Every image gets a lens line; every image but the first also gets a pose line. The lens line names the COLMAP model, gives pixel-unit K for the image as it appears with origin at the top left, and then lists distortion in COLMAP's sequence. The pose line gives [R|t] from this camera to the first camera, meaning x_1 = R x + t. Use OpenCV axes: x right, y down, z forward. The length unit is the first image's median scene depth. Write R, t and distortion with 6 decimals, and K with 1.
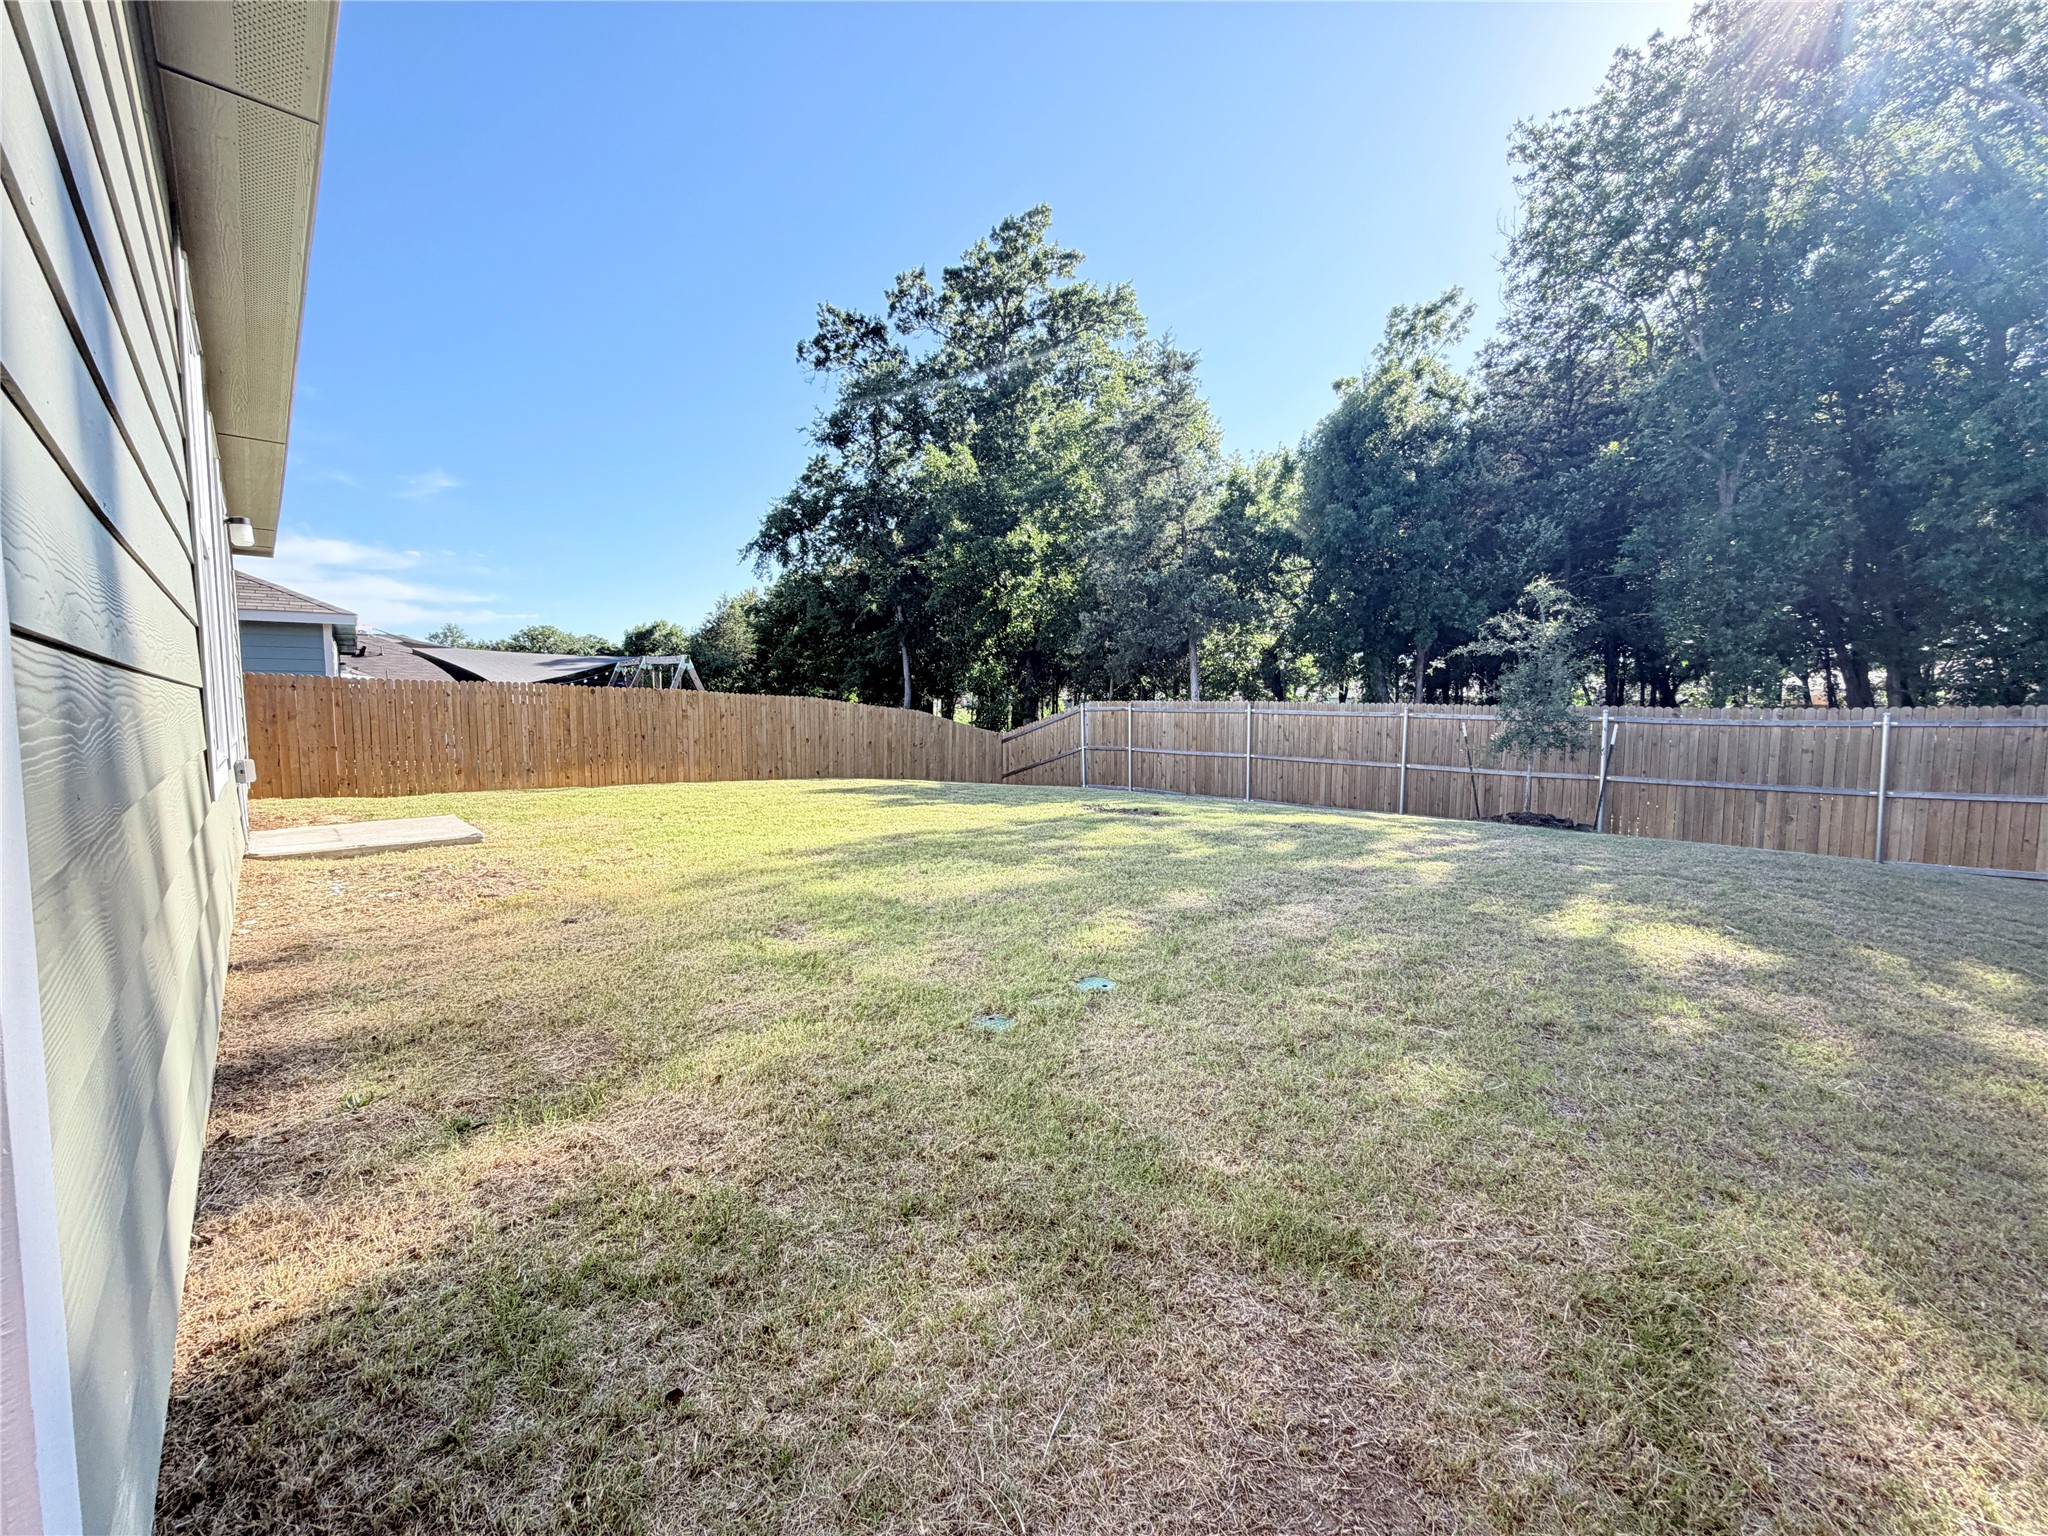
lens RADIAL K [[816.1, 0, 1020.3], [0, 816.1, 768.3], [0, 0, 1]] dist [-0.001786, 0.000043]
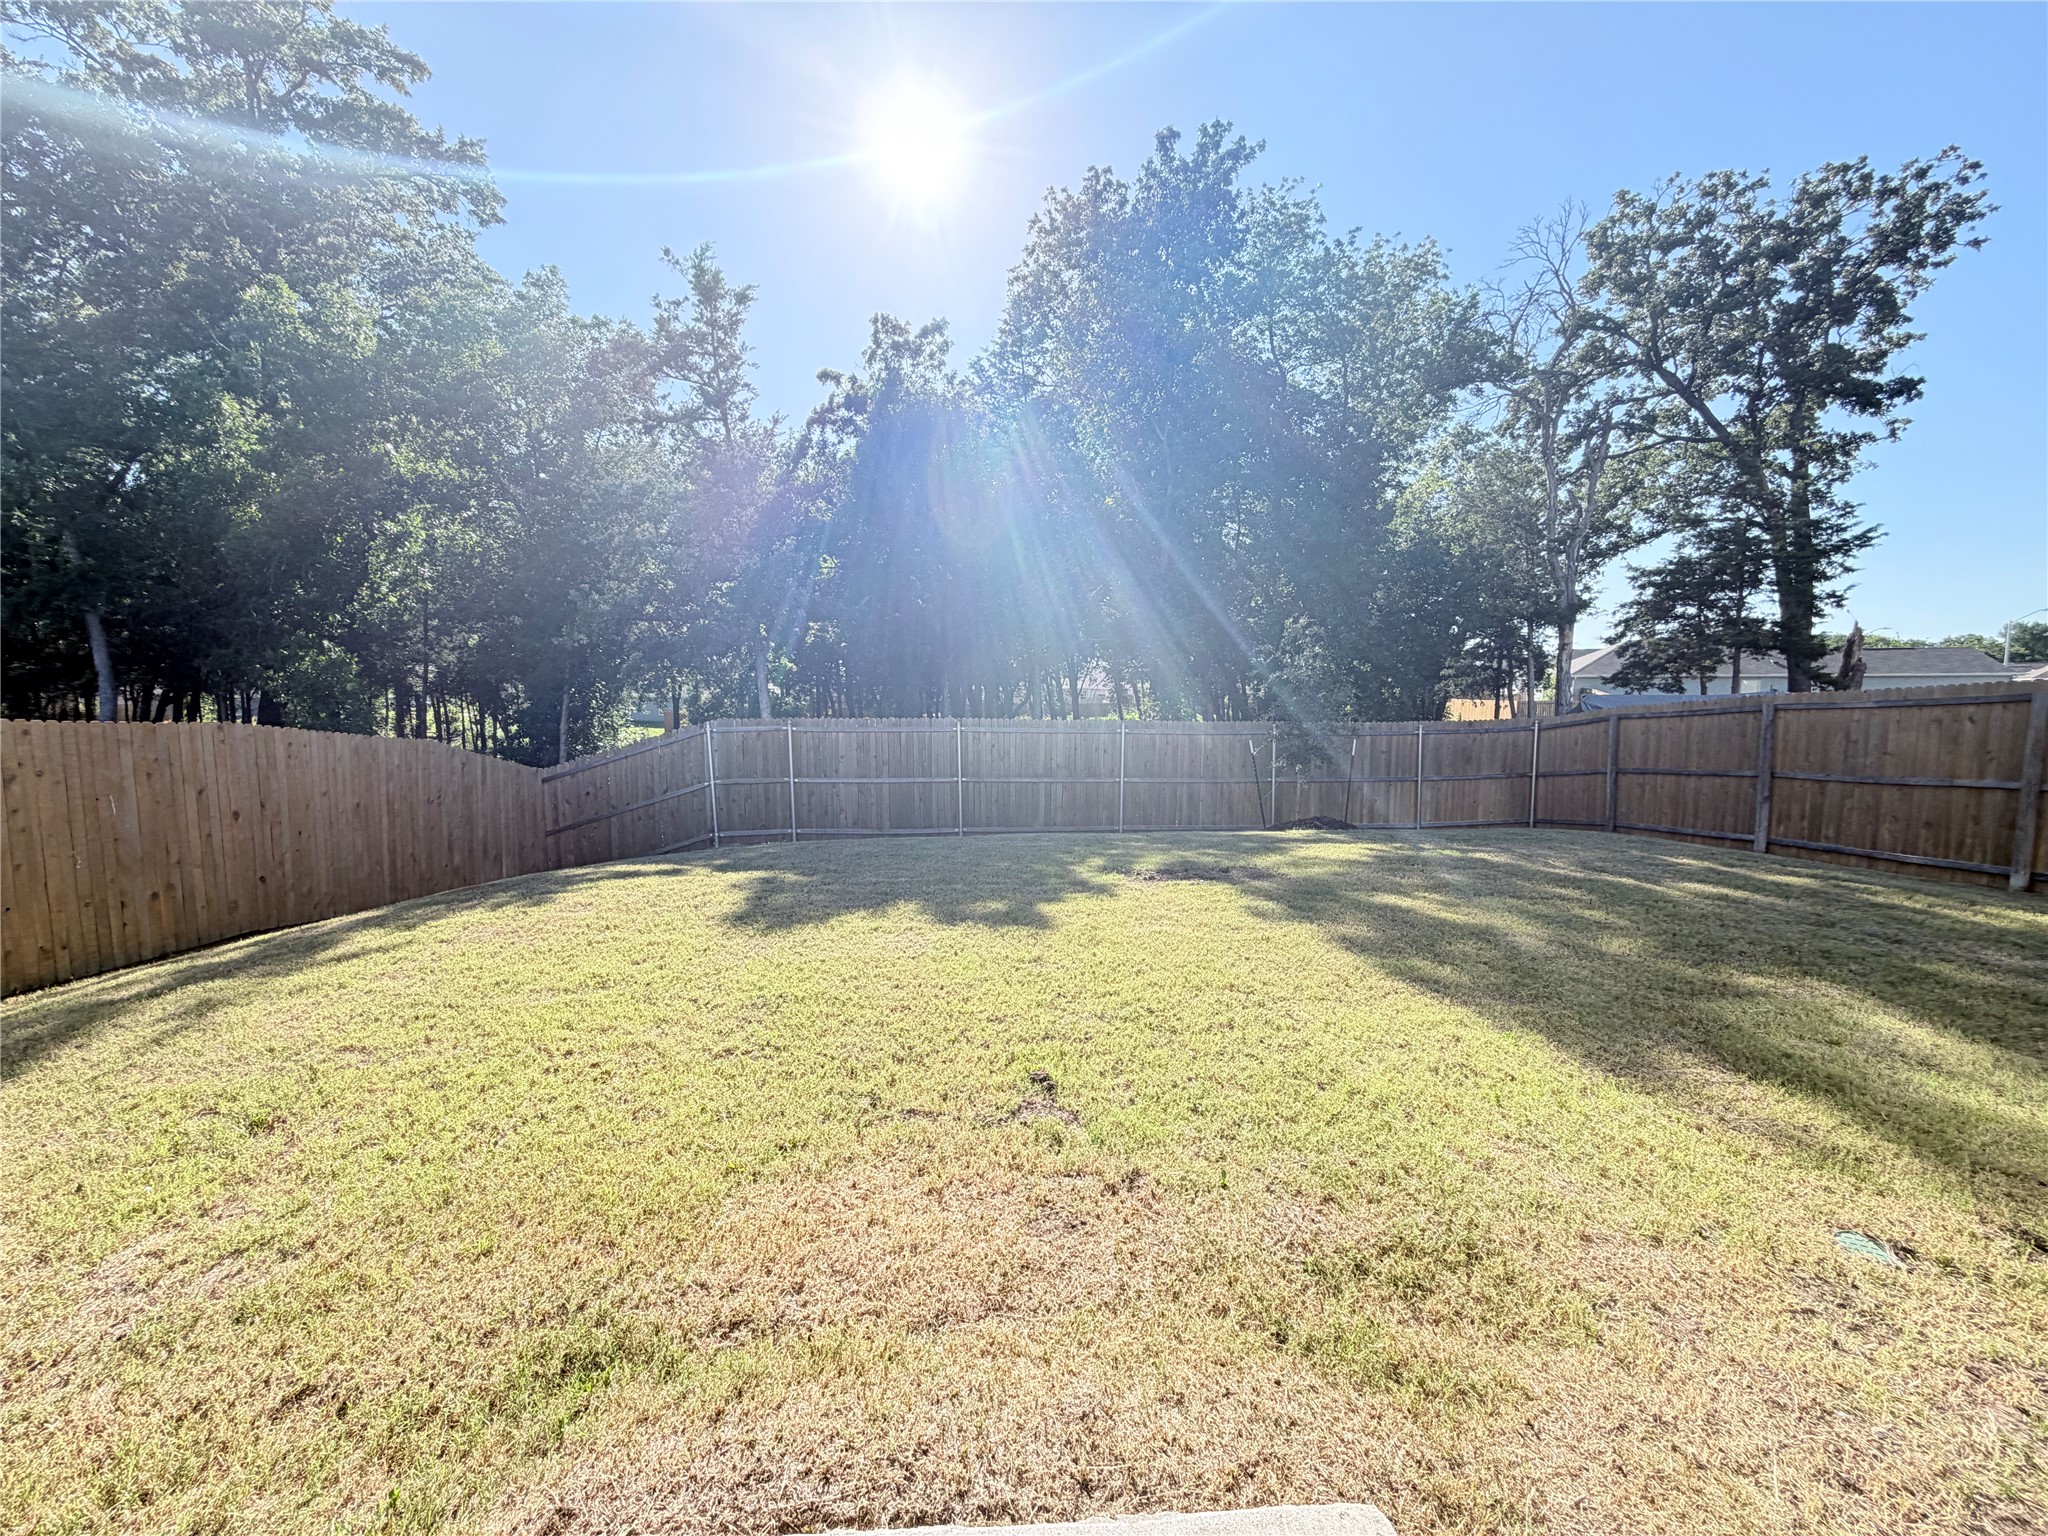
lens RADIAL K [[814.0, 0, 1022.1], [0, 814.0, 773.1], [0, 0, 1]] dist [-0.001692, -0.000178]
pose [[0.637233, -0.068755, 0.767598, -0.165390], [0.061976, 0.997358, 0.037885, -0.024172], [-0.768175, 0.023431, 0.639811, 0.177177]]
